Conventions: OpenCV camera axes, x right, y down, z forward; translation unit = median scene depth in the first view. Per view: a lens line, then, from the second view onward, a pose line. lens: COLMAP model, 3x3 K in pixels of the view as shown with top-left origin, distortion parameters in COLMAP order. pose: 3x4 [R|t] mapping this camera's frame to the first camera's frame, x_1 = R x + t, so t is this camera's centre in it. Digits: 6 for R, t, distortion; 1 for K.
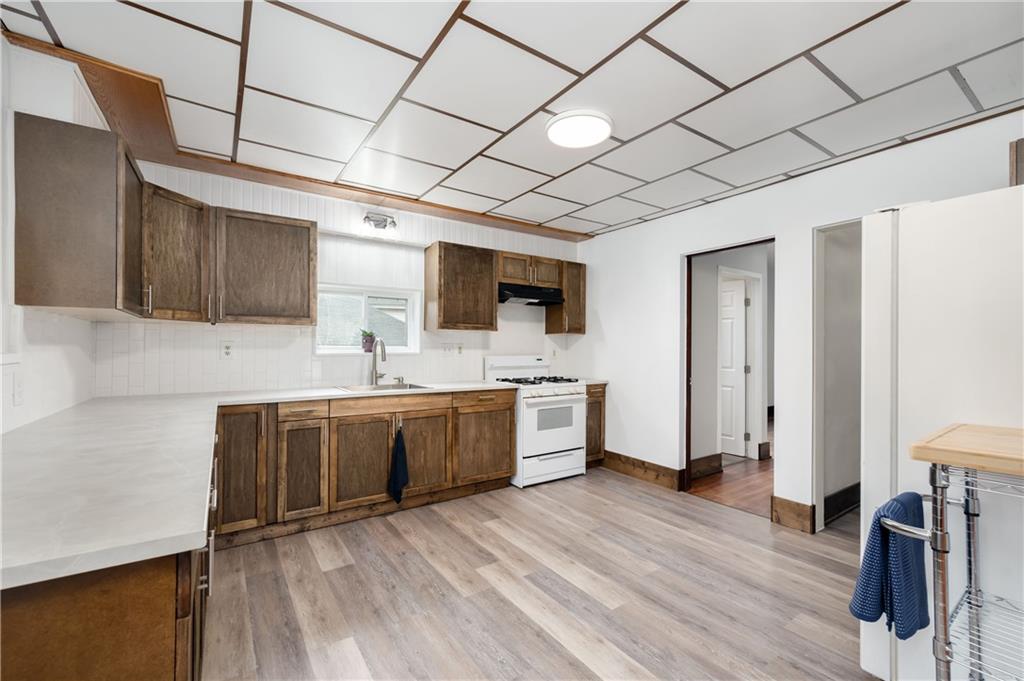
lens RADIAL K [[434.6, 0, 518.7], [0, 434.6, 344.1], [0, 0, 1]] dist [0.000432, -0.000254]
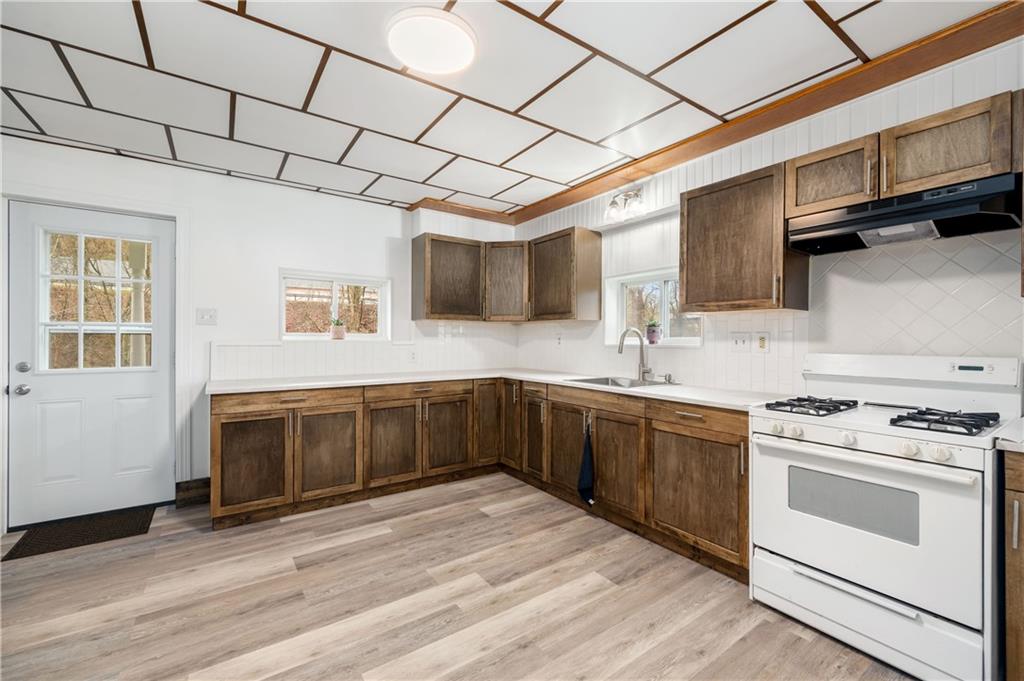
lens RADIAL K [[434.6, 0, 510.5], [0, 434.6, 338.5], [0, 0, 1]] dist [0.000432, -0.000254]
pose [[-0.013209, -0.004613, -0.999902, 0.638571], [0.004250, 0.999980, -0.004669, 0.012243], [0.999904, -0.004312, -0.013189, 0.826877]]
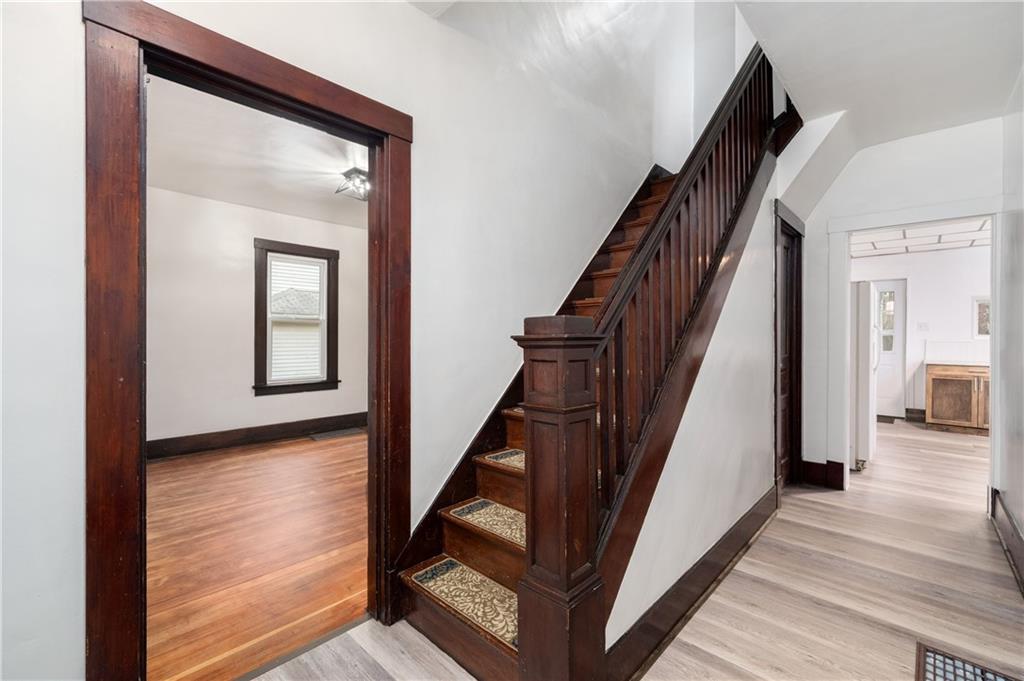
lens RADIAL K [[434.6, 0, 508.4], [0, 434.6, 337.6], [0, 0, 1]] dist [0.000432, -0.000254]
pose [[-0.980276, -0.010773, -0.197342, 1.823820], [-0.010075, 0.999939, -0.004536, 0.031070], [0.197379, -0.002459, -0.980324, 1.634716]]
